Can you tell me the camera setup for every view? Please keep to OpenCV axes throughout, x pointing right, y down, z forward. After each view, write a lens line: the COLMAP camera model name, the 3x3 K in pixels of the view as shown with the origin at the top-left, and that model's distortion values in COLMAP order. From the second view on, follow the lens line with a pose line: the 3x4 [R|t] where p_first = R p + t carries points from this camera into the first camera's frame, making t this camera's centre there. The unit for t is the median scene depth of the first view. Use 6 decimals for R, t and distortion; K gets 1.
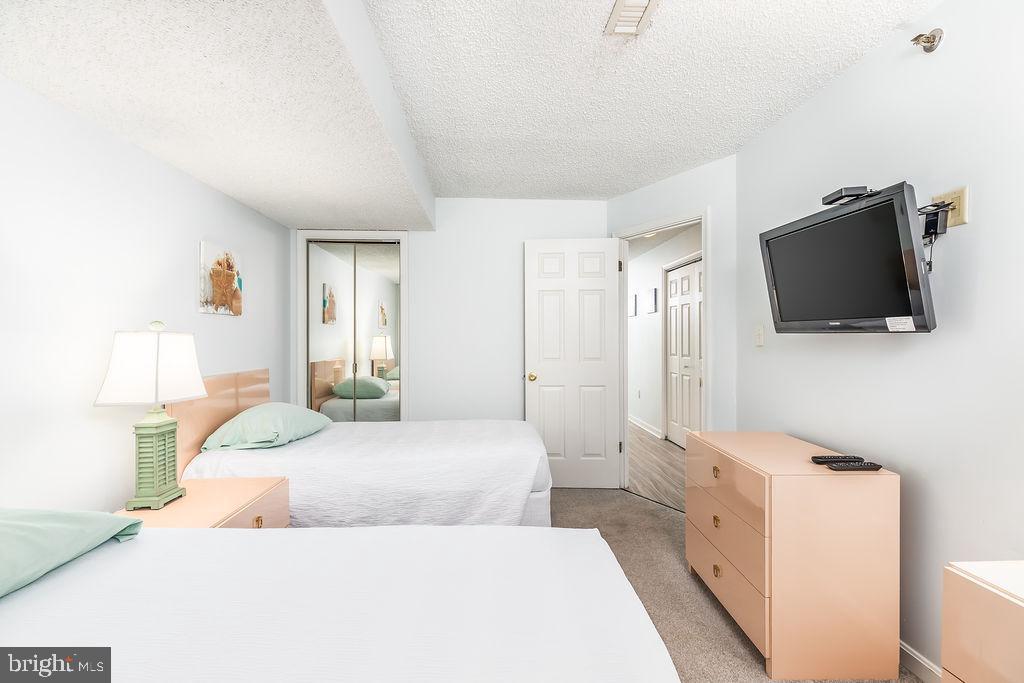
lens RADIAL K [[465.1, 0, 511.1], [0, 465.1, 338.5], [0, 0, 1]] dist [0.010107, -0.003307]
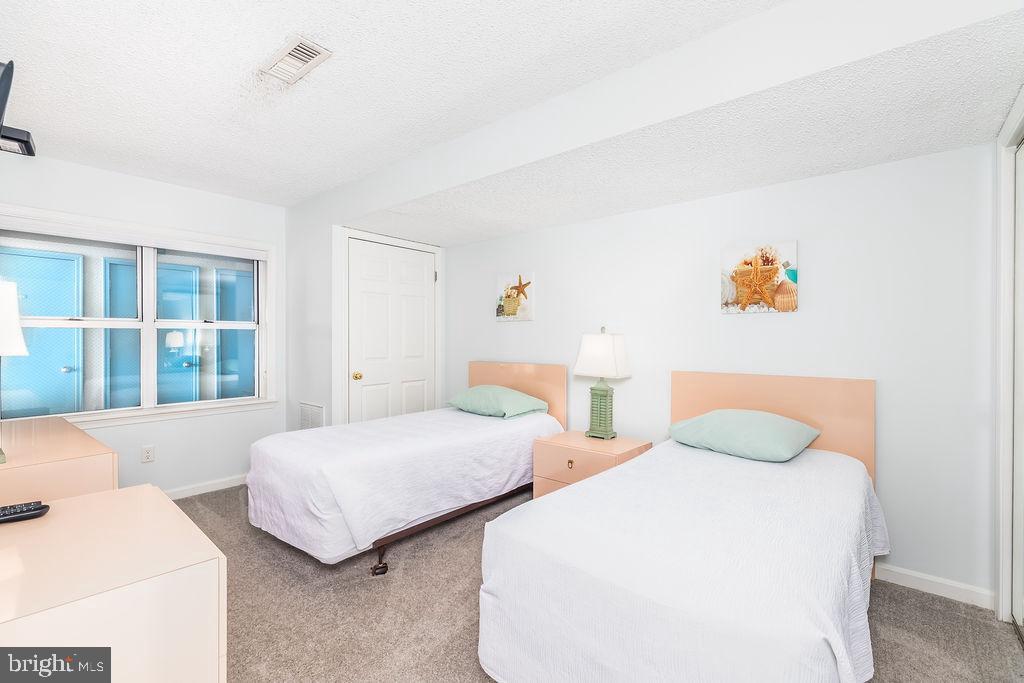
lens RADIAL K [[465.1, 0, 511.7], [0, 465.1, 340.4], [0, 0, 1]] dist [0.010107, -0.003307]
pose [[-0.669230, 0.002587, -0.743050, 0.471312], [-0.001939, 0.999984, 0.005227, 0.002234], [0.743052, 0.004939, -0.669215, 1.317578]]
